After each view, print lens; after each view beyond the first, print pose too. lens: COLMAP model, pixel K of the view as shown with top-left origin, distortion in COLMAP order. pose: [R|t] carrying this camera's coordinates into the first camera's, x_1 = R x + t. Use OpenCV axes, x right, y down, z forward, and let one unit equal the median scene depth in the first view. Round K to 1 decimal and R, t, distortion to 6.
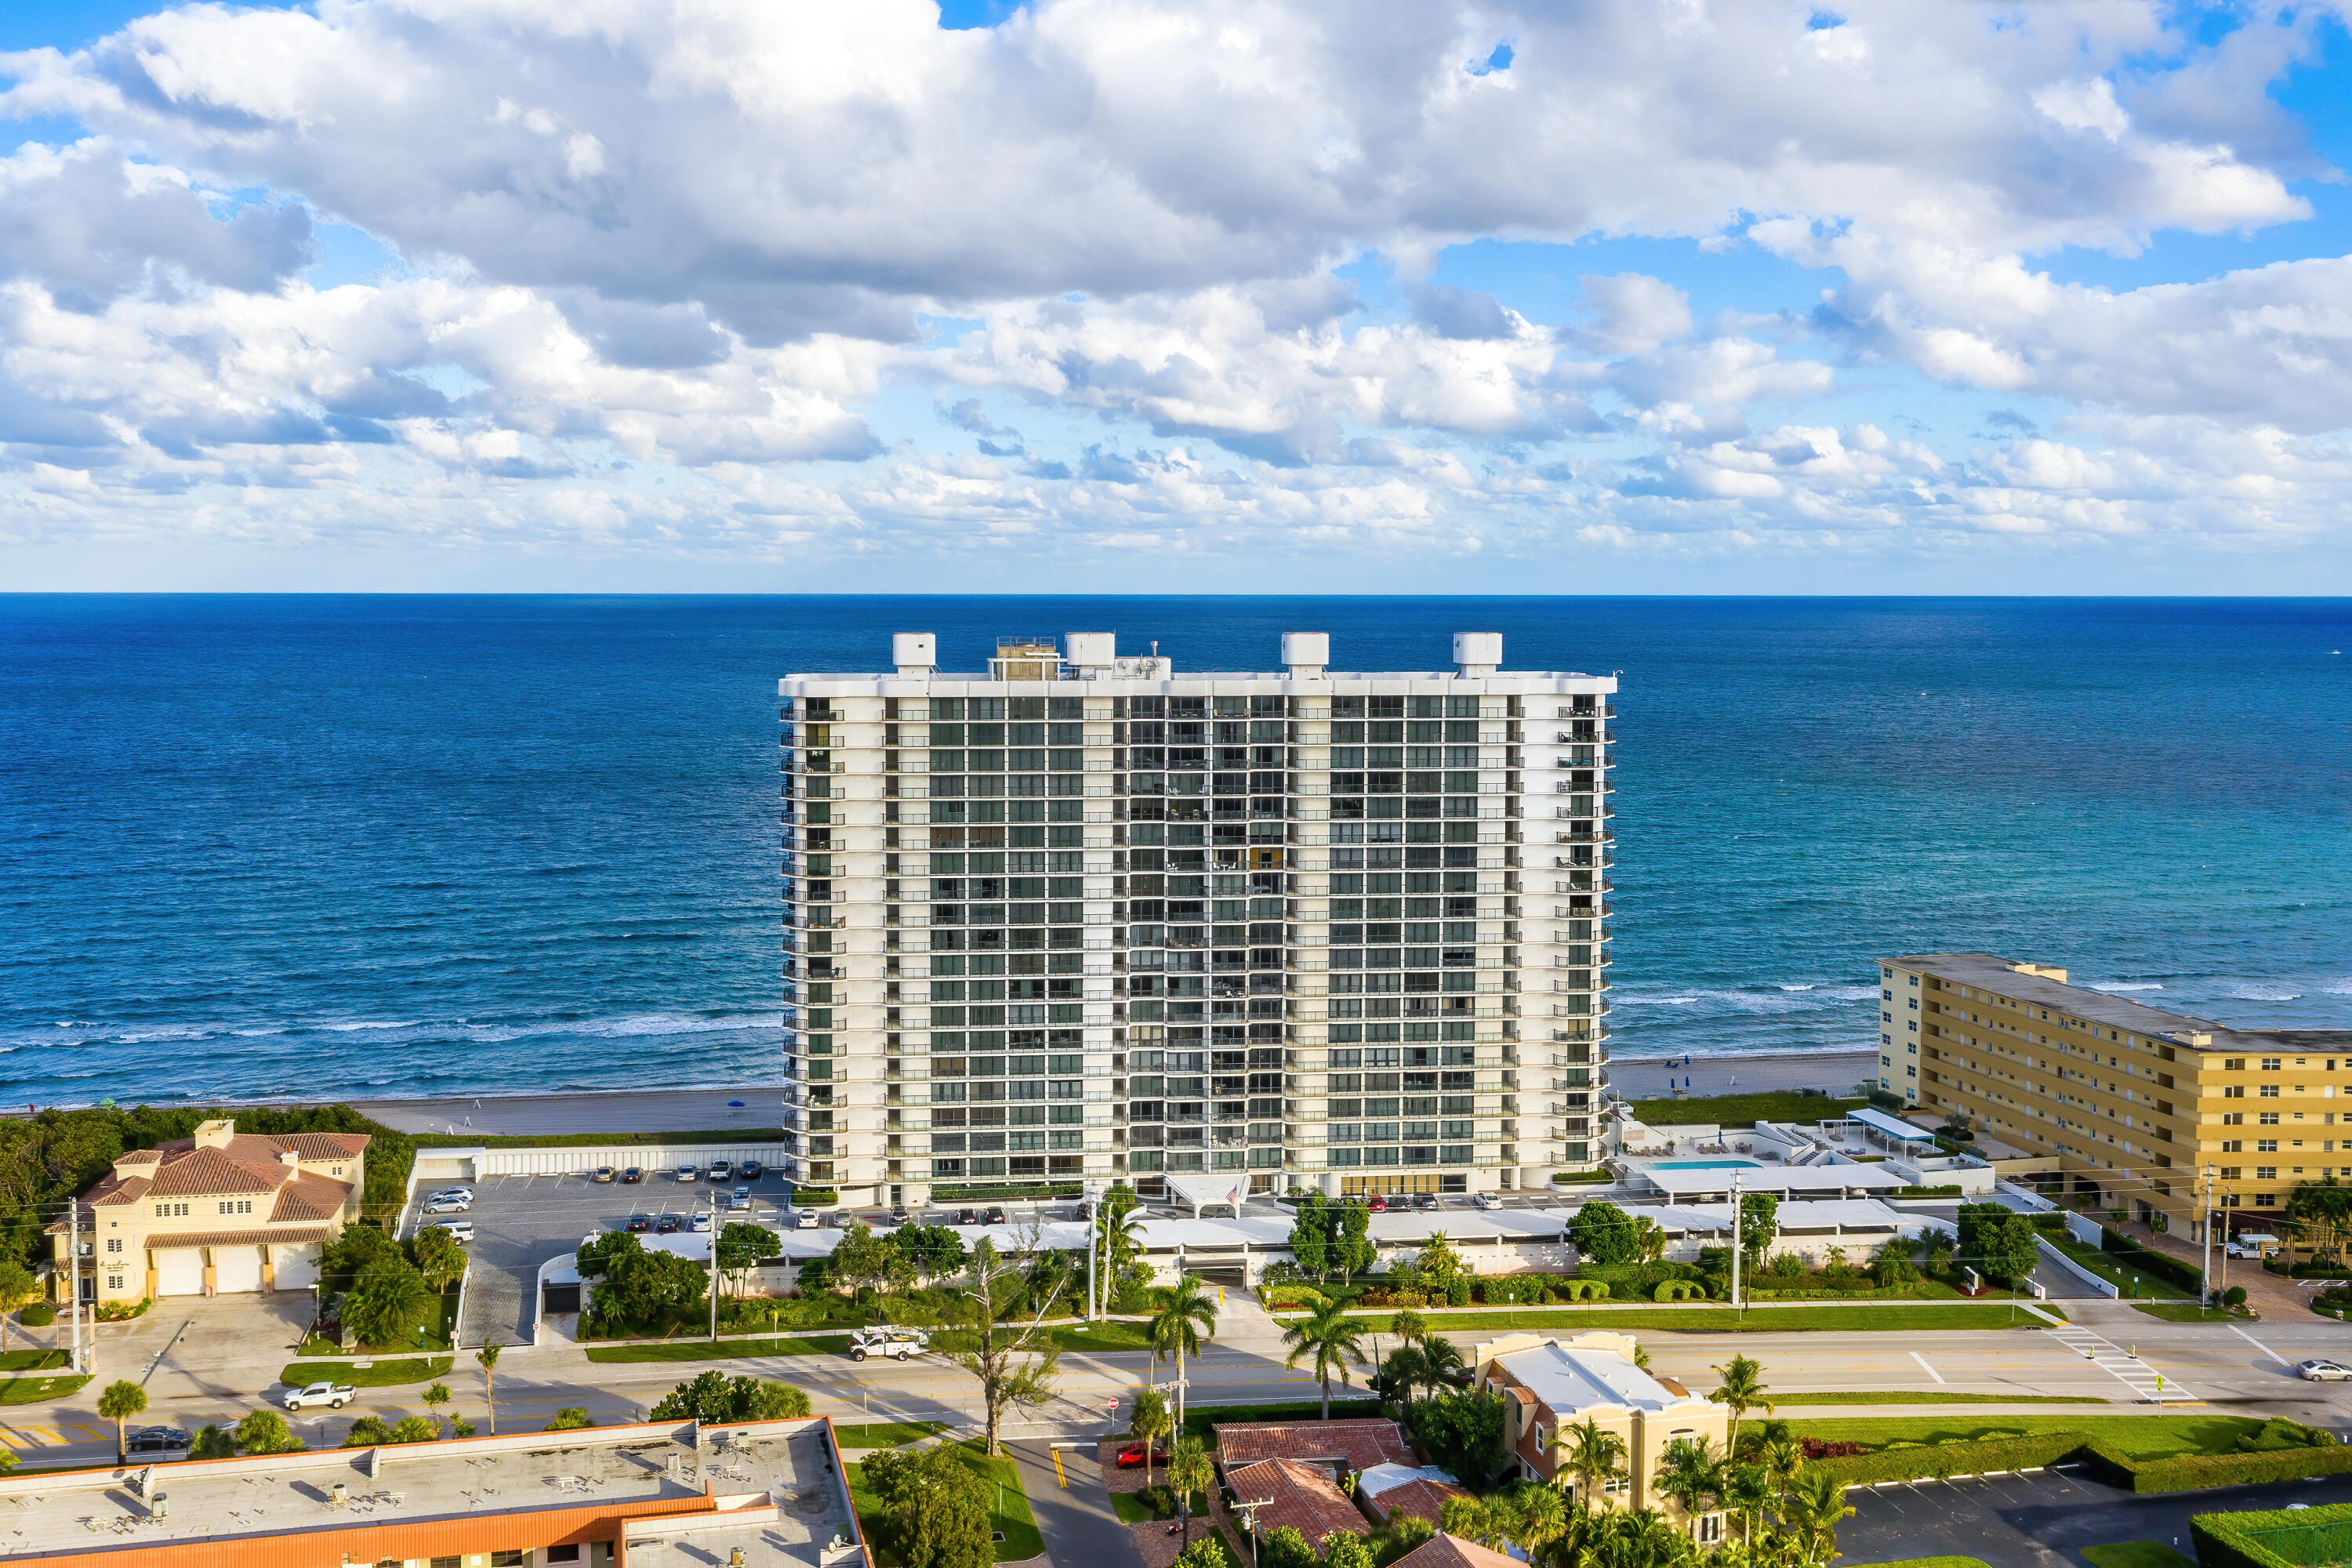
lens RADIAL K [[2434.7, 0, 1197.5], [0, 2434.7, 766.8], [0, 0, 1]] dist [0.002680, 0.000000]
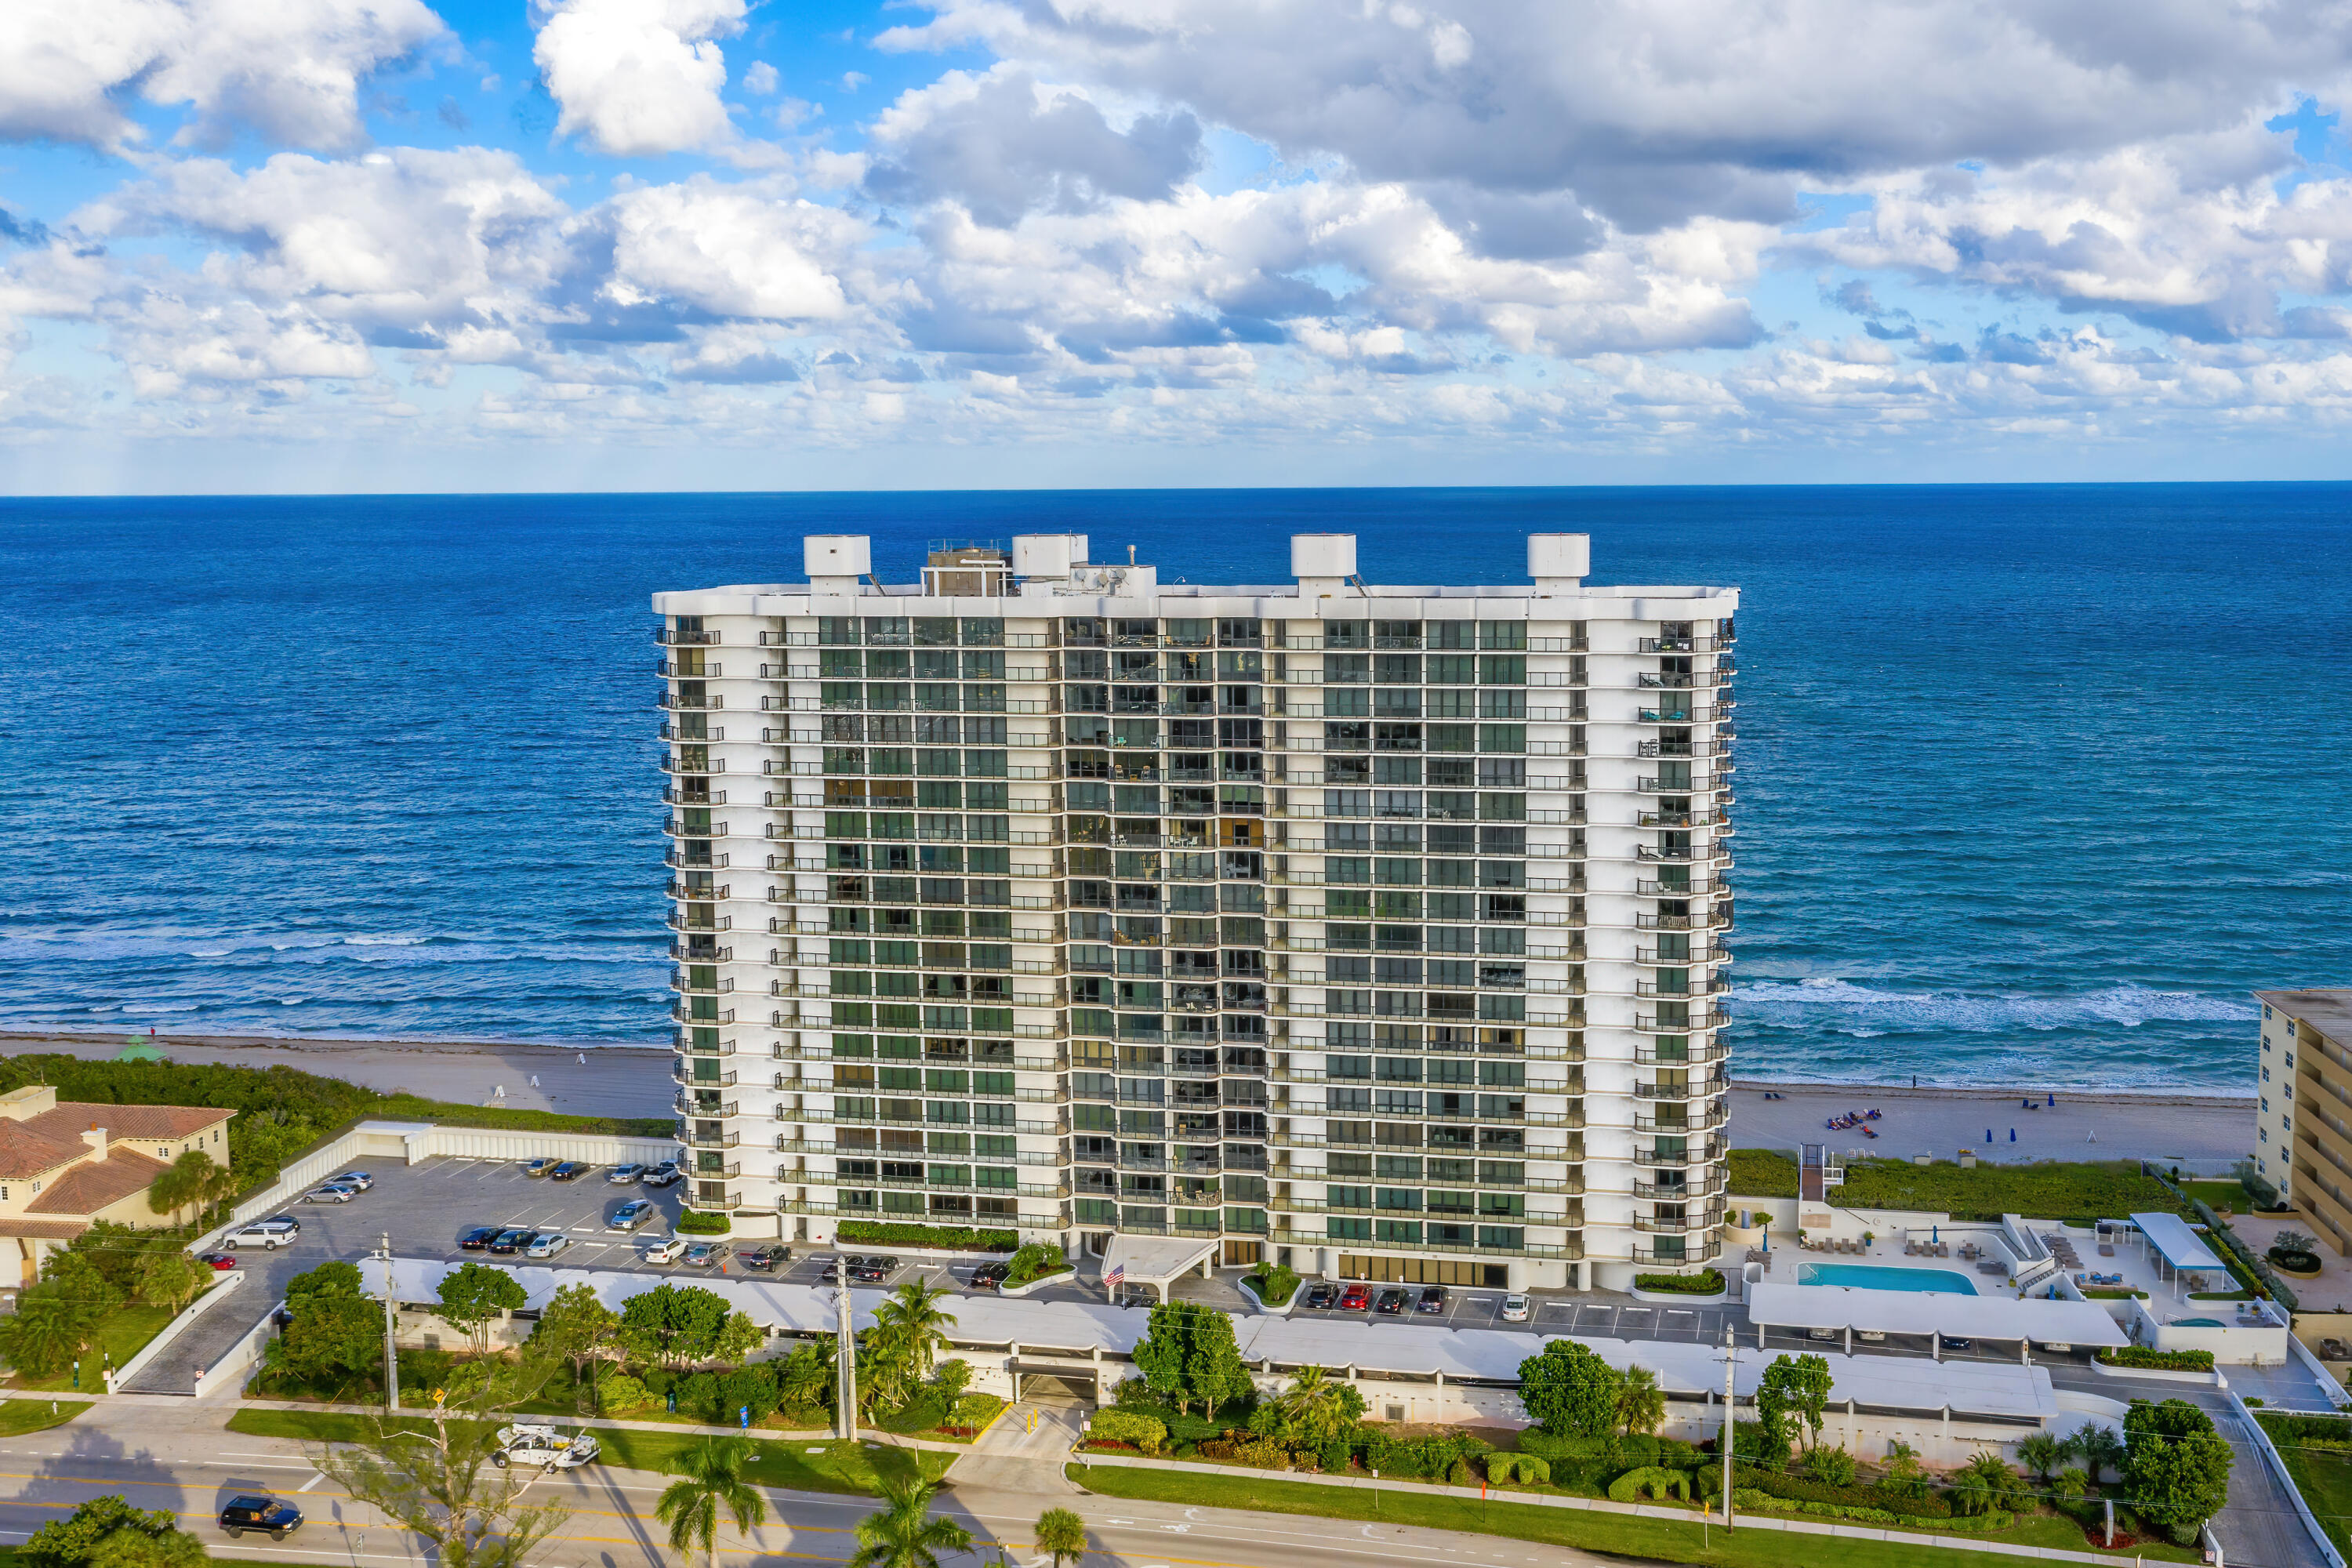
lens RADIAL K [[2434.7, 0, 1319.9], [0, 2434.7, 768.0], [0, 0, 1]] dist [0.002680, 0.000000]
pose [[0.946241, 0.030555, -0.322016, 0.294069], [-0.016310, 0.998769, 0.046844, -0.018448], [0.323051, -0.039074, 0.945575, 0.289195]]
